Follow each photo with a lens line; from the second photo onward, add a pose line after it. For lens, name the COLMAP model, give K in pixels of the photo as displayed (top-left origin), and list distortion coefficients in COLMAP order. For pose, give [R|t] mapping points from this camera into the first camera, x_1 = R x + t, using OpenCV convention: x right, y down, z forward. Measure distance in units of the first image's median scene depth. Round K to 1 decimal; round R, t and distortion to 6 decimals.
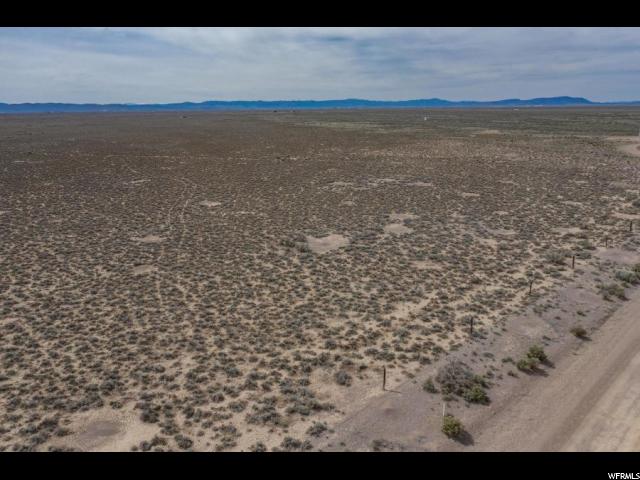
lens RADIAL K [[501.9, 0, 320.5], [0, 501.9, 239.7], [0, 0, 1]] dist [-0.023507, 0.010272]
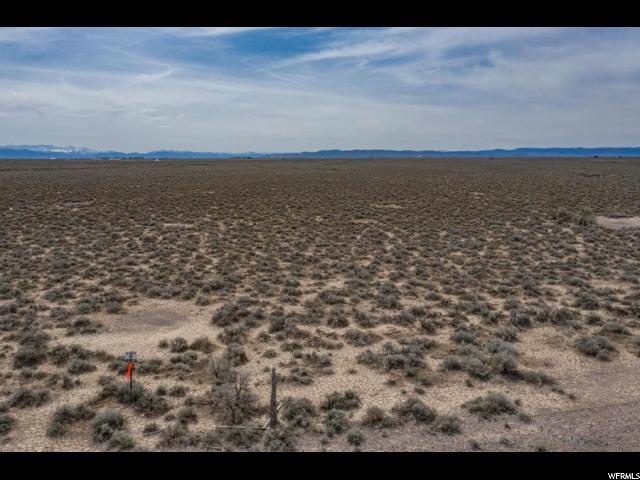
lens RADIAL K [[501.9, 0, 320.9], [0, 501.9, 238.0], [0, 0, 1]] dist [-0.023507, 0.010272]
pose [[0.832349, 0.090503, -0.546813, 0.065791], [-0.140859, 0.988727, -0.050770, 0.202376], [0.536054, 0.119282, 0.835714, 0.400043]]
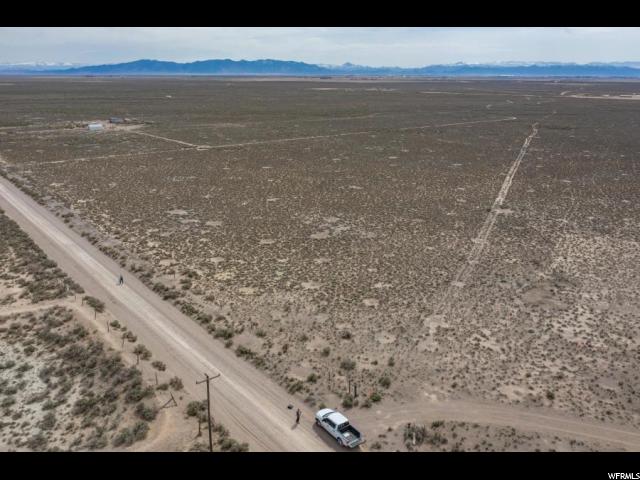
lens RADIAL K [[501.9, 0, 320.4], [0, 501.9, 239.9], [0, 0, 1]] dist [-0.023507, 0.010272]
pose [[-0.071680, 0.327818, -0.942018, 4.307080], [-0.256828, 0.906535, 0.335013, -1.616922], [0.963795, 0.265951, 0.019212, 2.957947]]
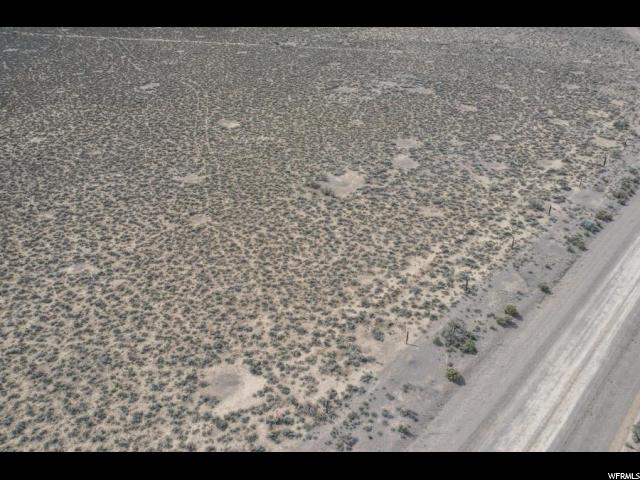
lens RADIAL K [[501.9, 0, 321.3], [0, 501.9, 239.8], [0, 0, 1]] dist [-0.023507, 0.010272]
pose [[0.999519, -0.016607, 0.026210, -0.131737], [0.008318, 0.957209, 0.289277, -0.351919], [-0.029893, -0.288919, 0.956887, -0.267117]]
